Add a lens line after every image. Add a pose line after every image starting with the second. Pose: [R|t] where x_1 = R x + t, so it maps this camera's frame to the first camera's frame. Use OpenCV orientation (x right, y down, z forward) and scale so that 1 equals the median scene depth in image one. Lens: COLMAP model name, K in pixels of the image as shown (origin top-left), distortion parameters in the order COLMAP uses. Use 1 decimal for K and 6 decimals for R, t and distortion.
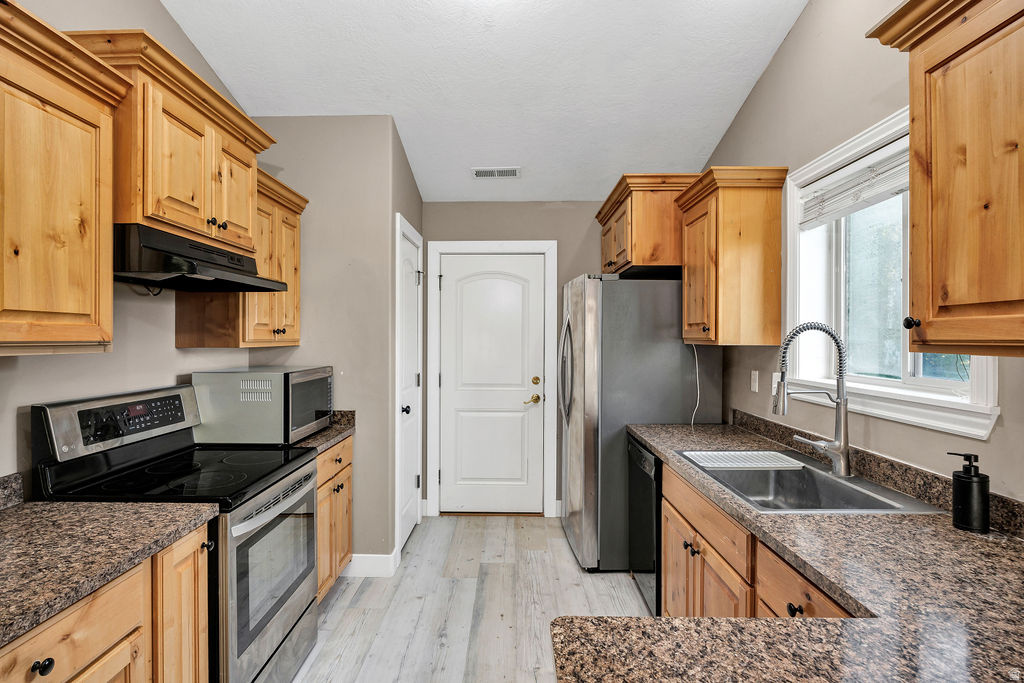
lens RADIAL K [[520.4, 0, 501.8], [0, 520.4, 340.5], [0, 0, 1]] dist [-0.006107, -0.000558]
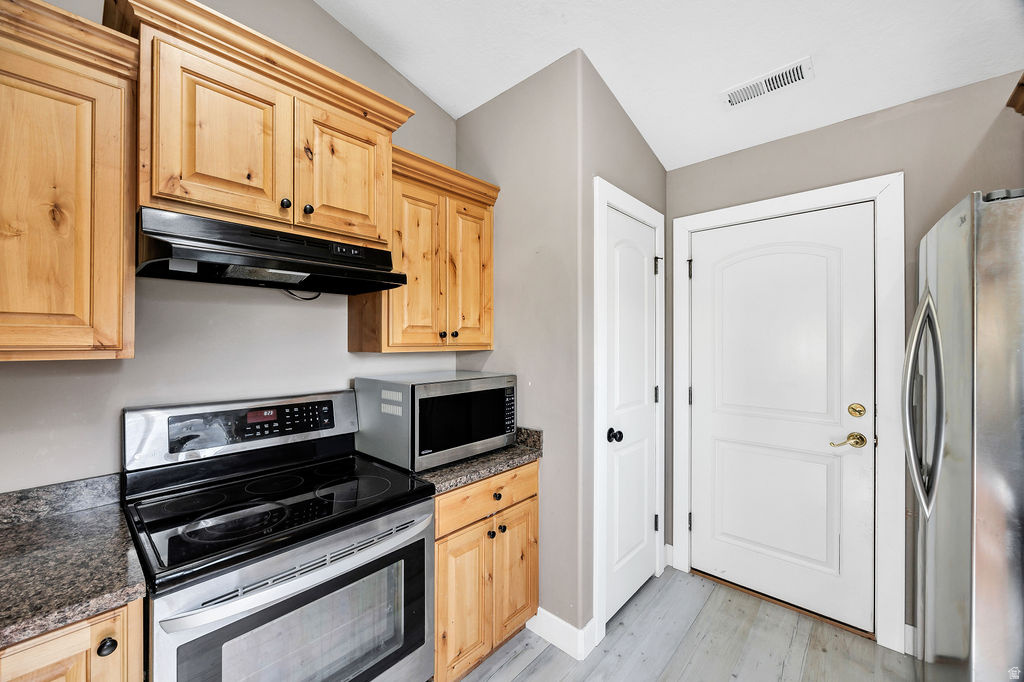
lens RADIAL K [[403.4, 0, 496.4], [0, 403.4, 339.5], [0, 0, 1]] dist [-0.002185, -0.000265]
pose [[0.745997, -0.005520, -0.665927, 0.108998], [-0.001035, 0.999955, -0.009448, -0.002486], [0.665949, 0.007738, 0.745957, 0.610971]]
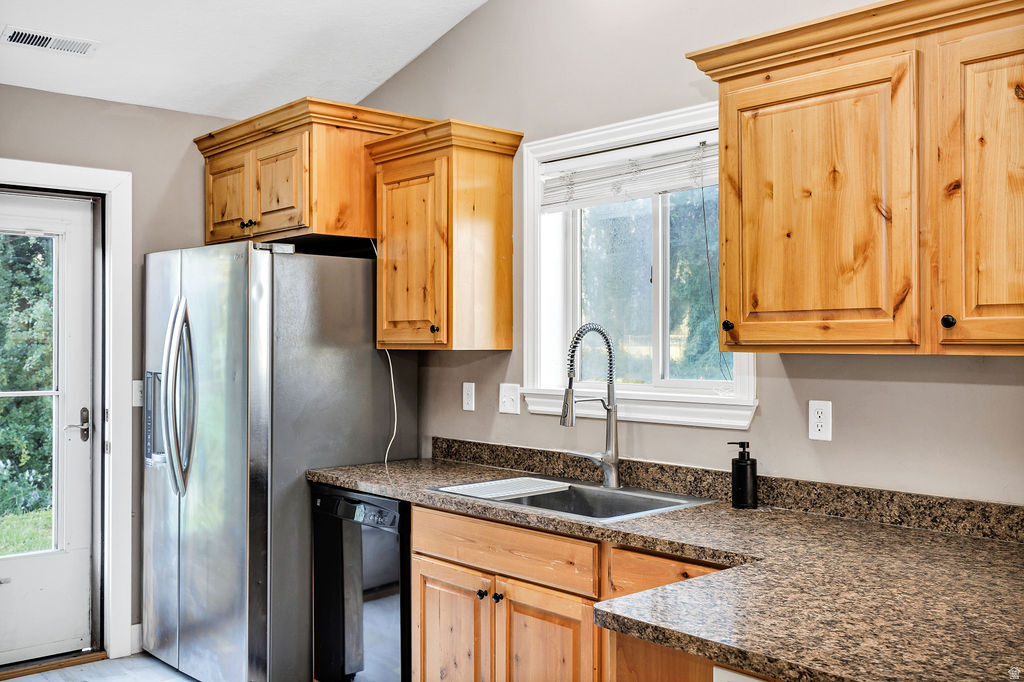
lens RADIAL K [[983.7, 0, 517.1], [0, 983.7, 338.7], [0, 0, 1]] dist [-0.004474, 0.000000]
pose [[0.734829, -0.000688, 0.678252, -0.528753], [0.007138, 0.999952, -0.006719, 0.002963], [-0.678215, 0.009778, 0.734799, -0.142346]]
